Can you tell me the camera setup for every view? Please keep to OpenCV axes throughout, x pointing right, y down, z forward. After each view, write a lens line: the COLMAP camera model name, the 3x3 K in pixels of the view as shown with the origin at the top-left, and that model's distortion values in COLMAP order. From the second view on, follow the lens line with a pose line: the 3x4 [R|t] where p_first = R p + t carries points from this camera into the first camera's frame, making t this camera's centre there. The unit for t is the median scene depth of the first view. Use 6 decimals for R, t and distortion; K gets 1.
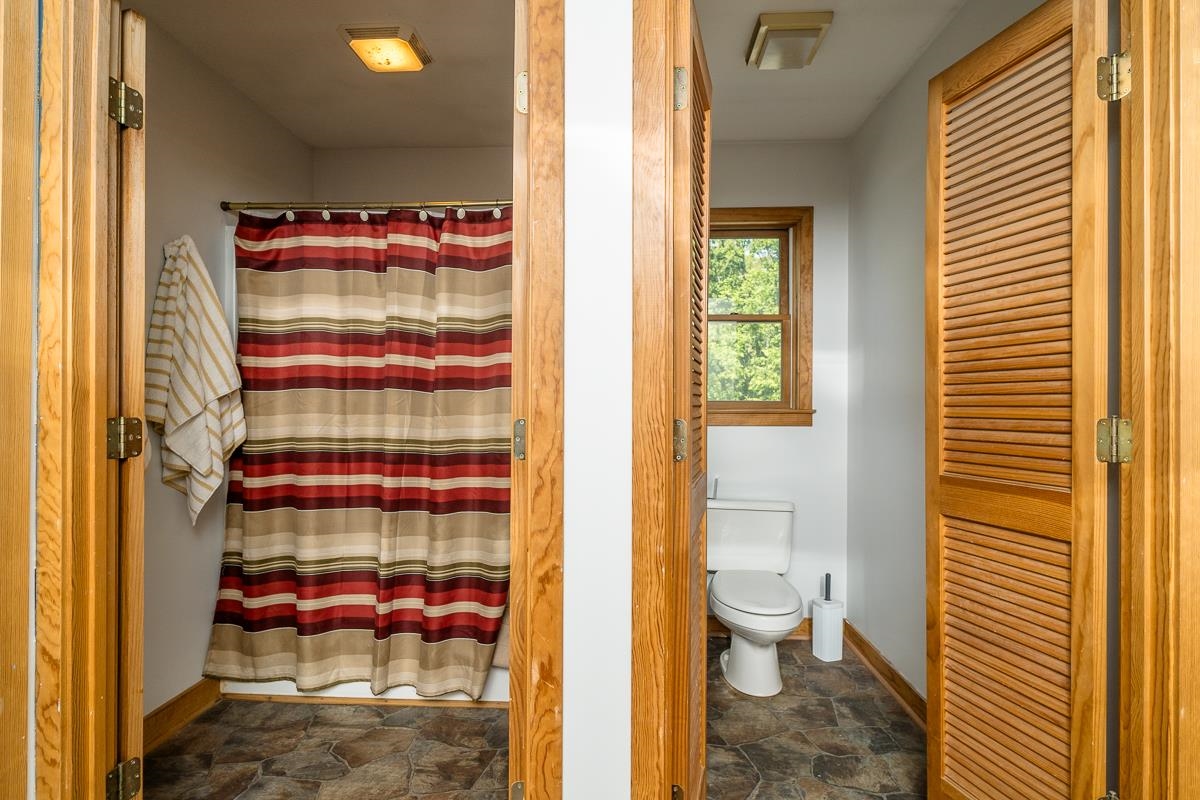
lens RADIAL K [[632.9, 0, 602.4], [0, 632.9, 396.2], [0, 0, 1]] dist [-0.006904, 0.000179]
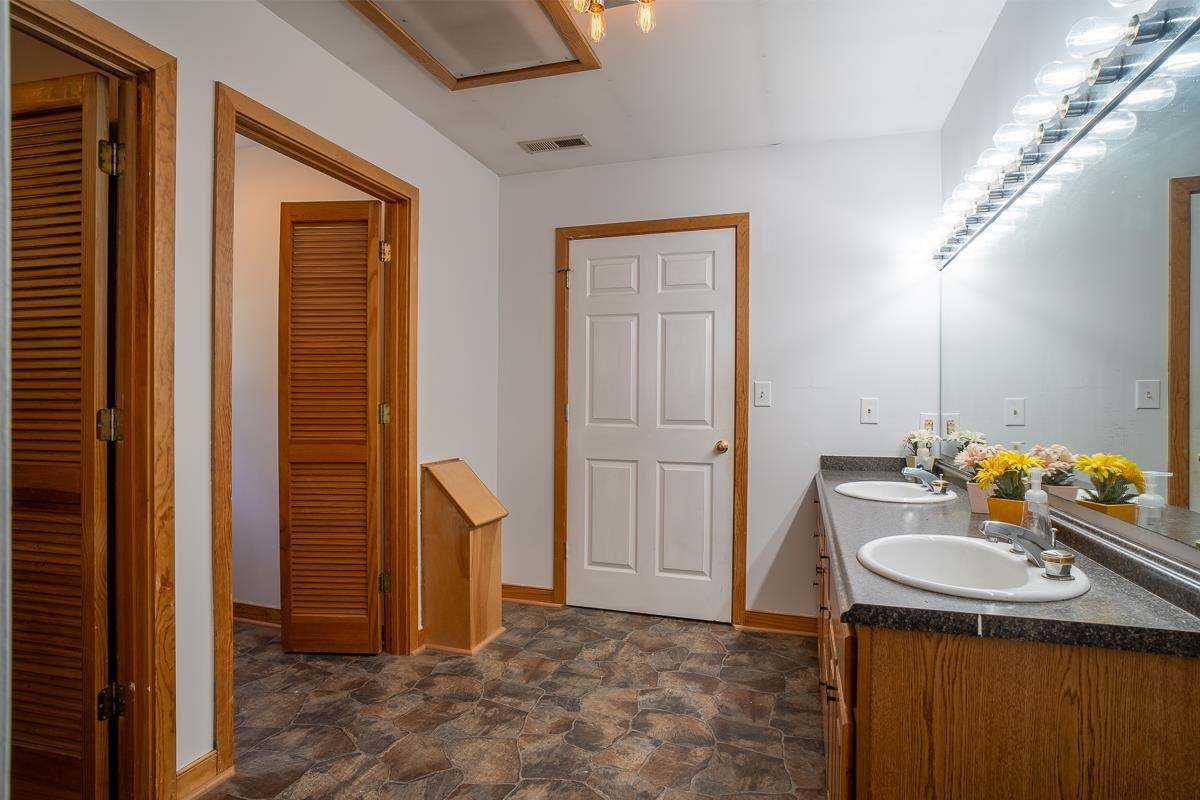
lens RADIAL K [[625.3, 0, 604.7], [0, 625.3, 398.8], [0, 0, 1]] dist [-0.003243, 0.000028]
pose [[0.253930, -0.001476, 0.967222, -1.223693], [-0.006152, 0.999976, 0.003141, 0.003793], [-0.967203, -0.006748, 0.253915, -0.351496]]
